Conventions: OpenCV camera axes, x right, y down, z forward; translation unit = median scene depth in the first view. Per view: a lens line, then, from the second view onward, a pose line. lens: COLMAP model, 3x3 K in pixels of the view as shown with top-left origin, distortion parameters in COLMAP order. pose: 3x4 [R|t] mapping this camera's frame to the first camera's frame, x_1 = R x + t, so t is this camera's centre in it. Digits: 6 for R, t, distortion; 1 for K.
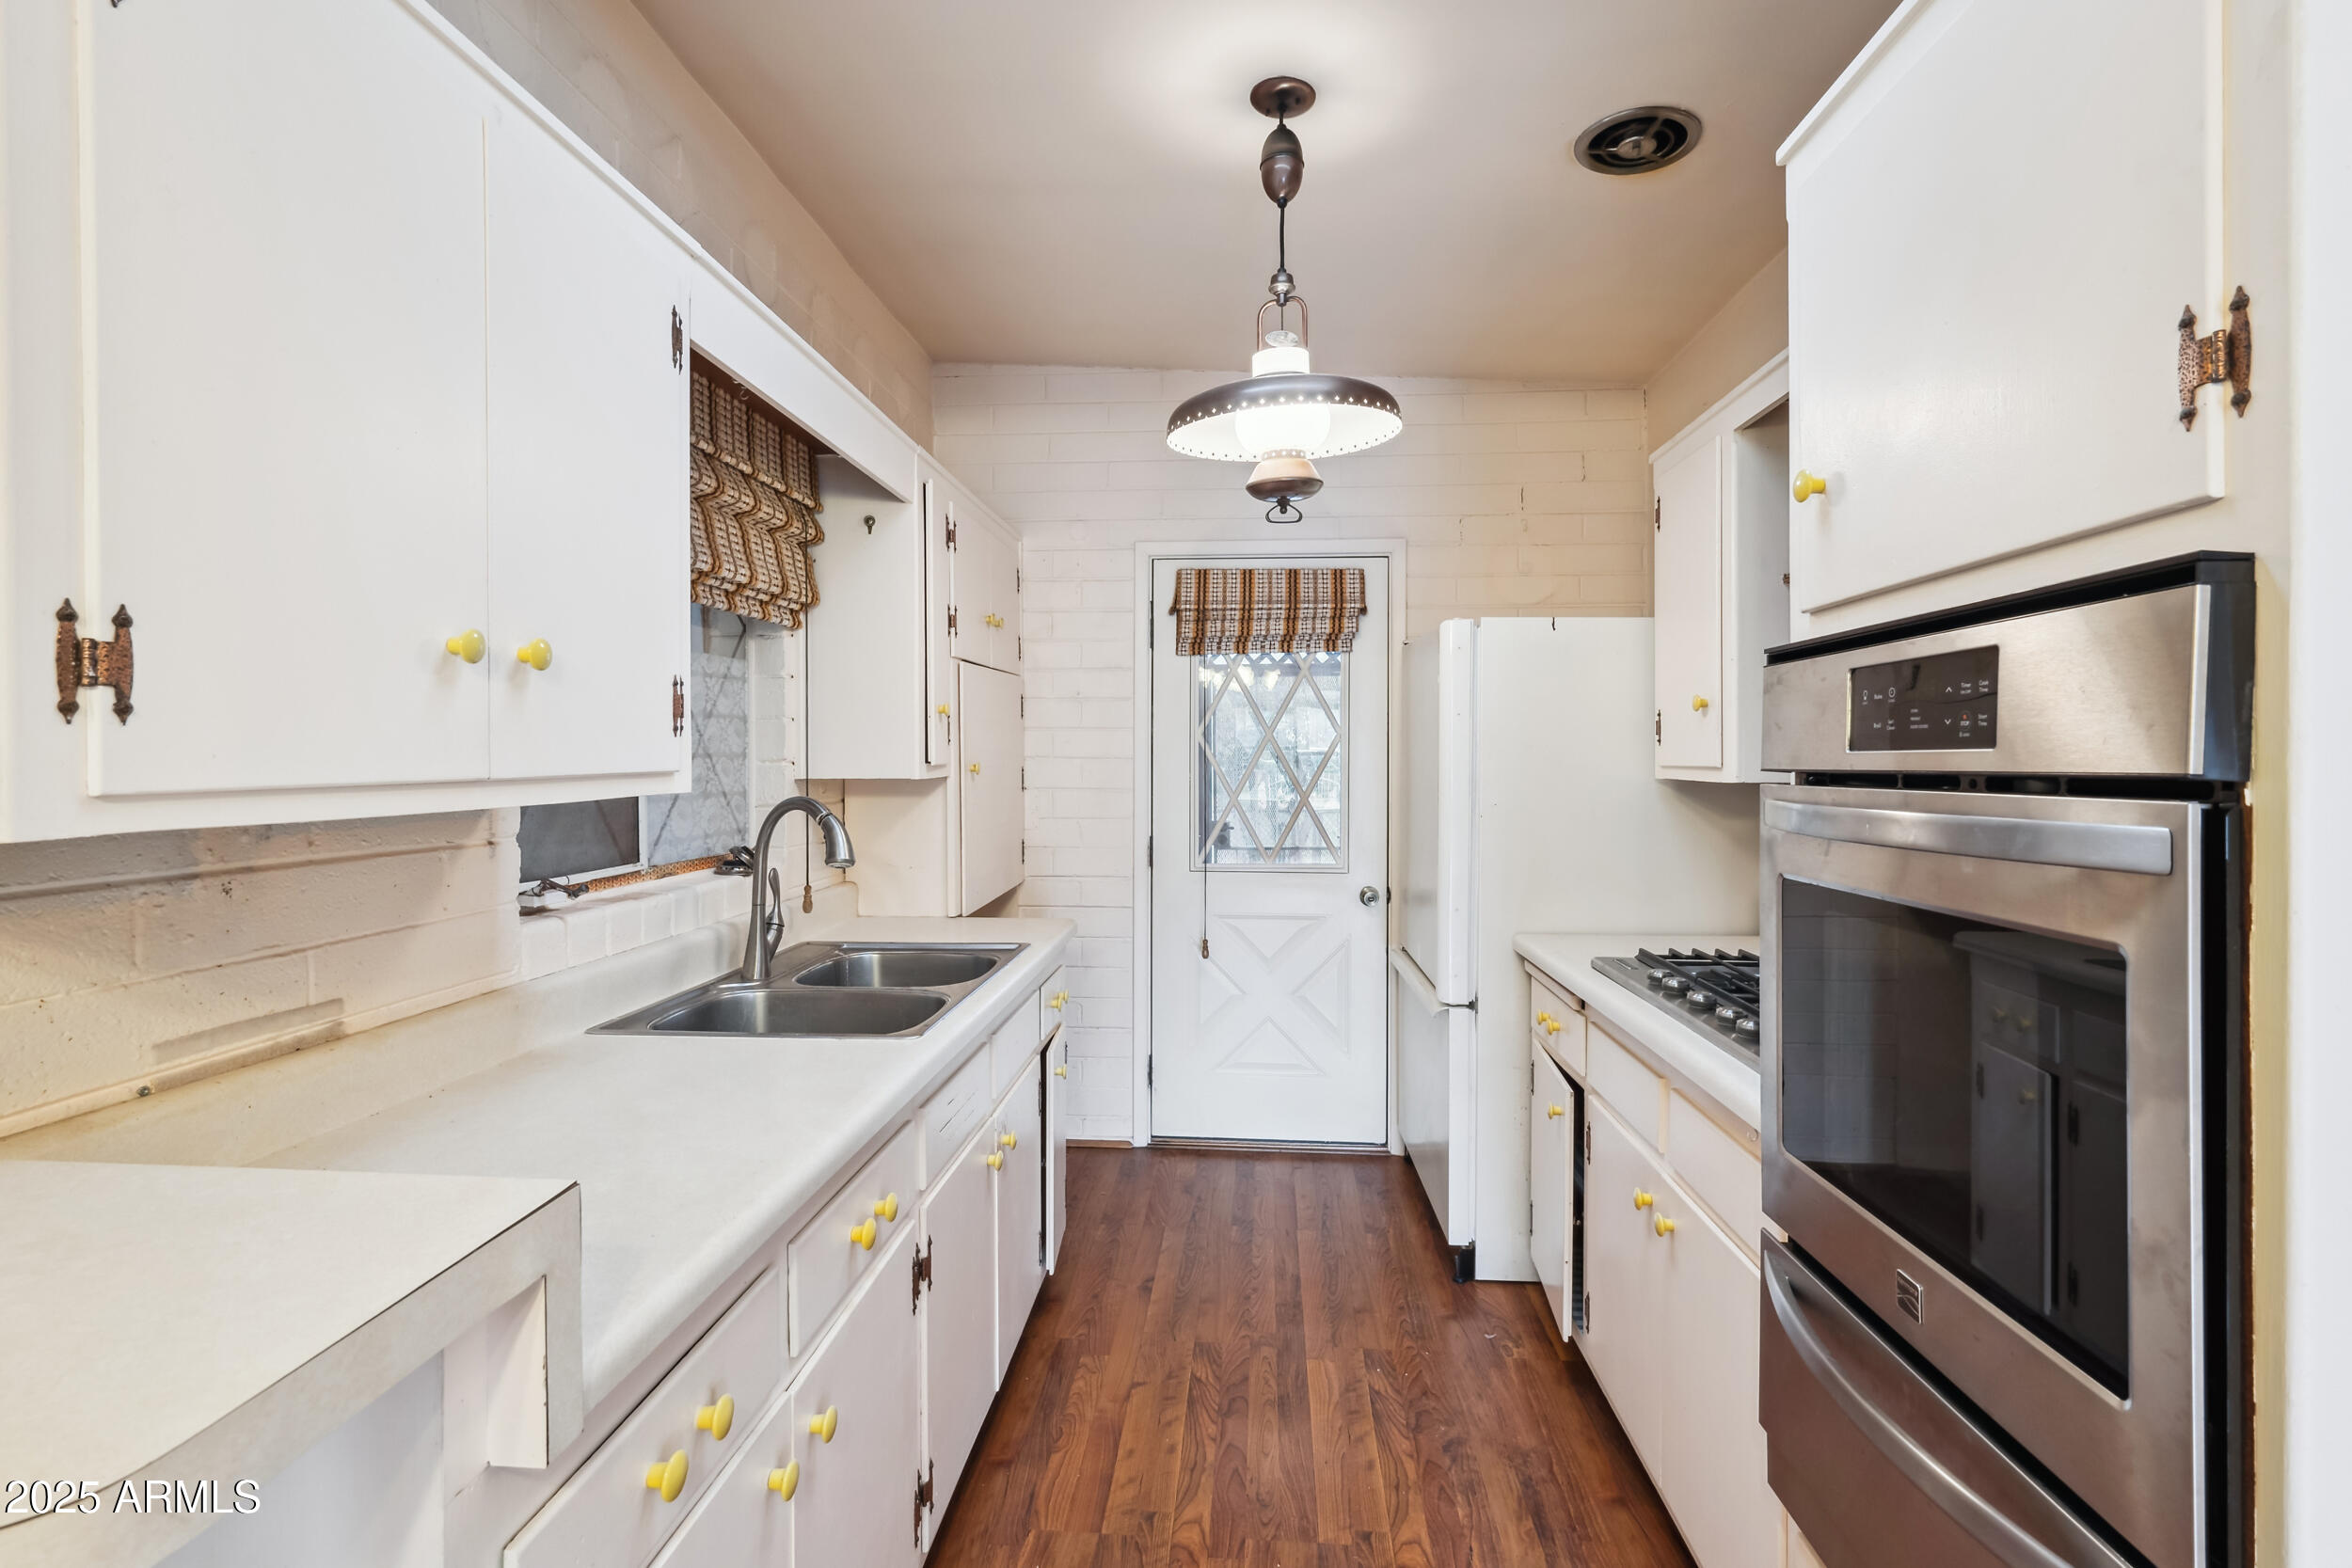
lens RADIAL K [[1051.9, 0, 1184.1], [0, 1051.9, 758.3], [0, 0, 1]] dist [0.001157, 0.000013]
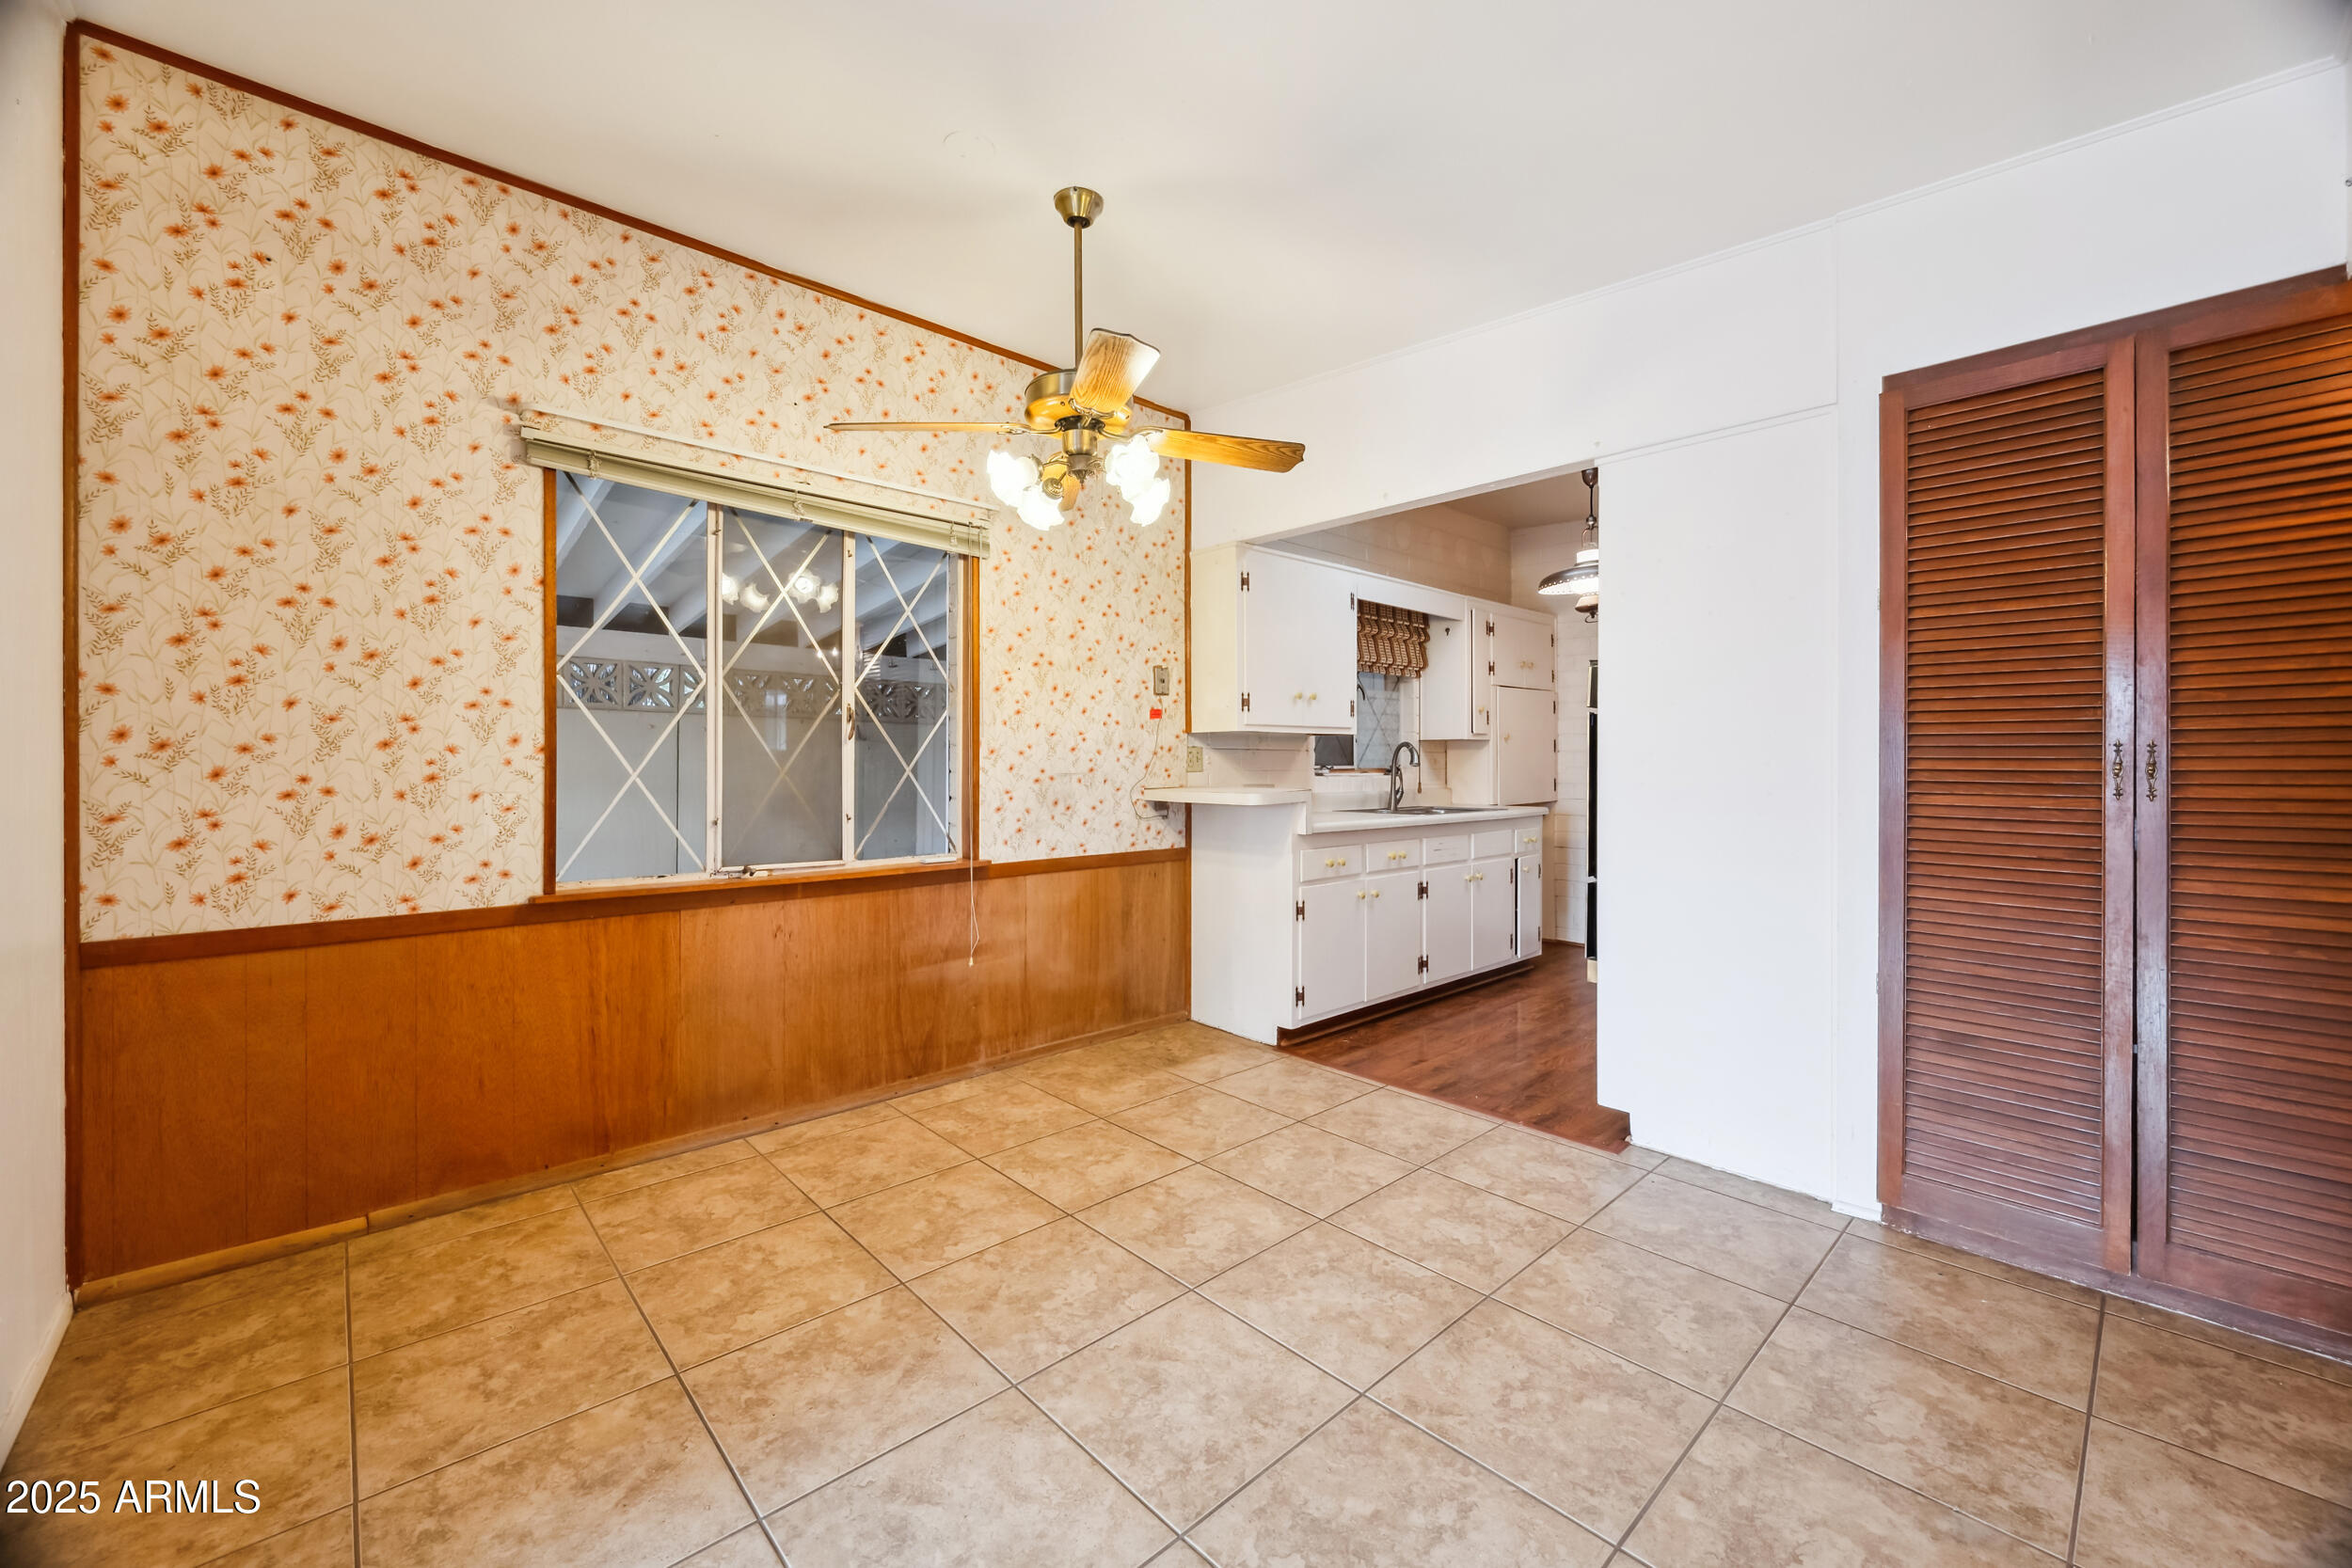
lens RADIAL K [[926.9, 0, 1178.6], [0, 926.9, 777.1], [0, 0, 1]] dist [-0.002300, -0.000709]
pose [[0.726981, 0.013927, -0.686516, 0.566657], [-0.005647, 0.999882, 0.014304, 0.064068], [0.686634, -0.006522, 0.726974, -0.757272]]
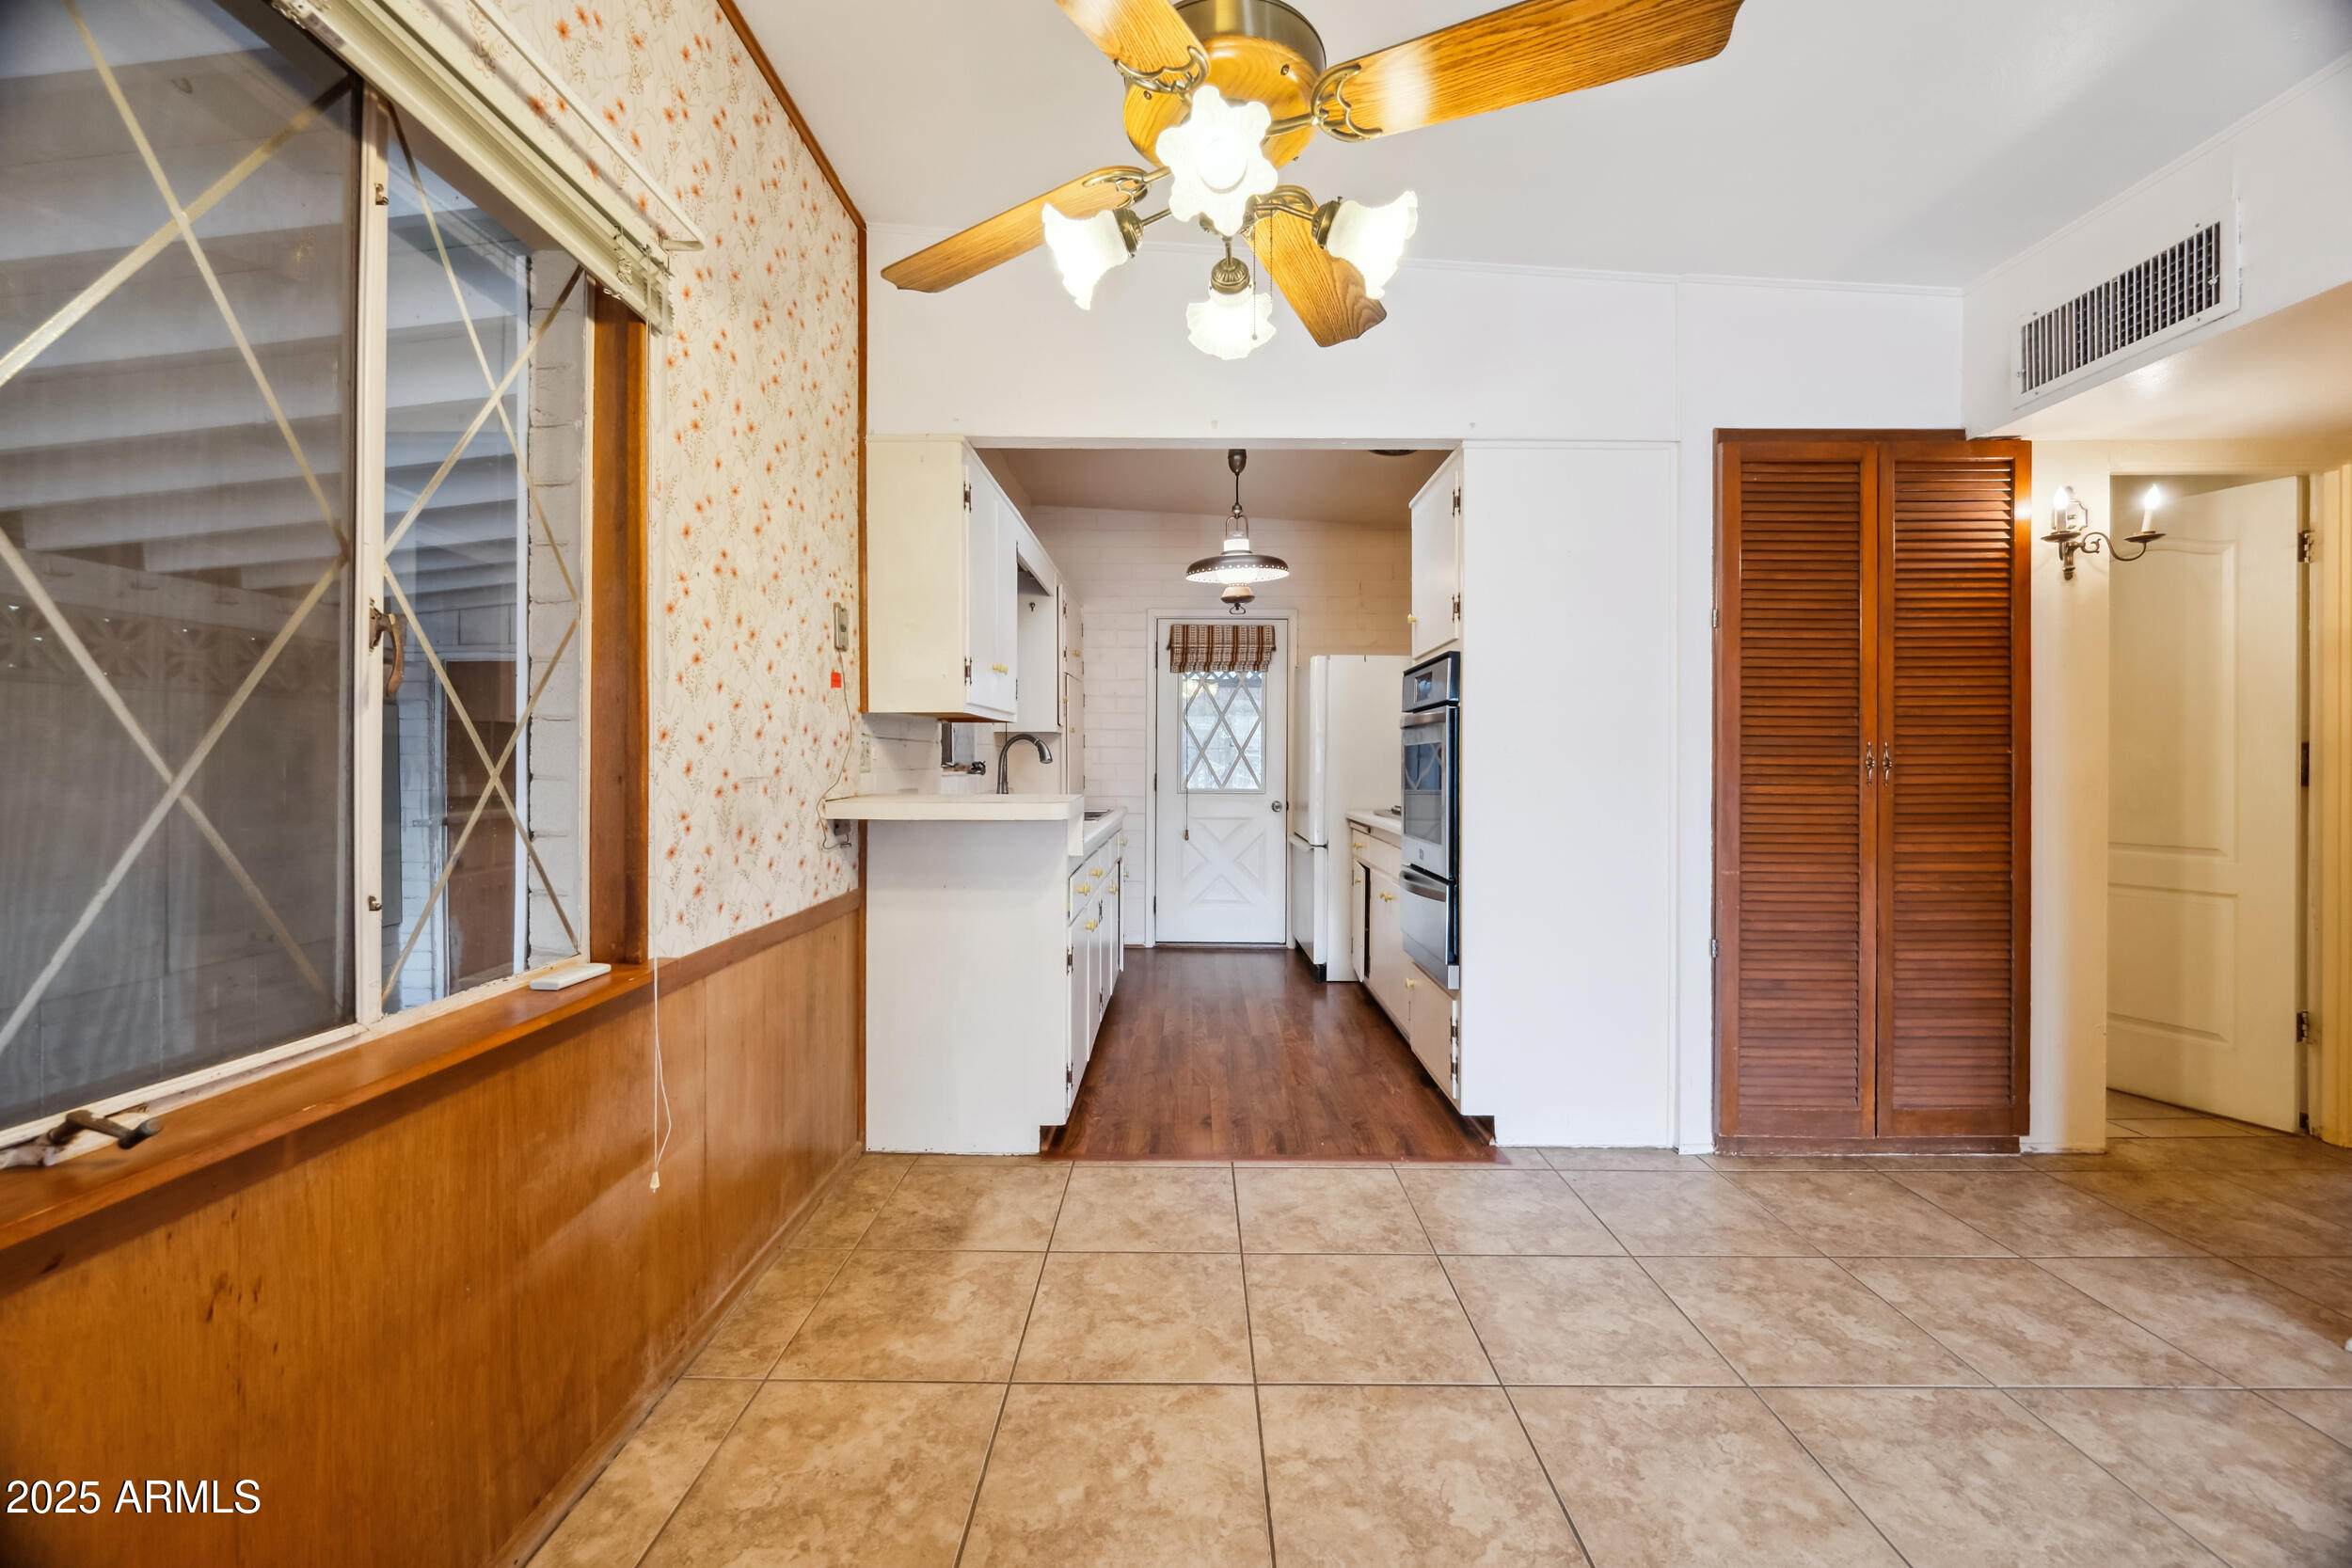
lens RADIAL K [[926.9, 0, 1180.3], [0, 926.9, 769.7], [0, 0, 1]] dist [-0.002300, -0.000709]
pose [[0.998054, 0.002479, 0.062307, -0.101689], [-0.002860, 0.999978, 0.006026, 0.066775], [-0.062291, -0.006192, 0.998039, -0.661807]]
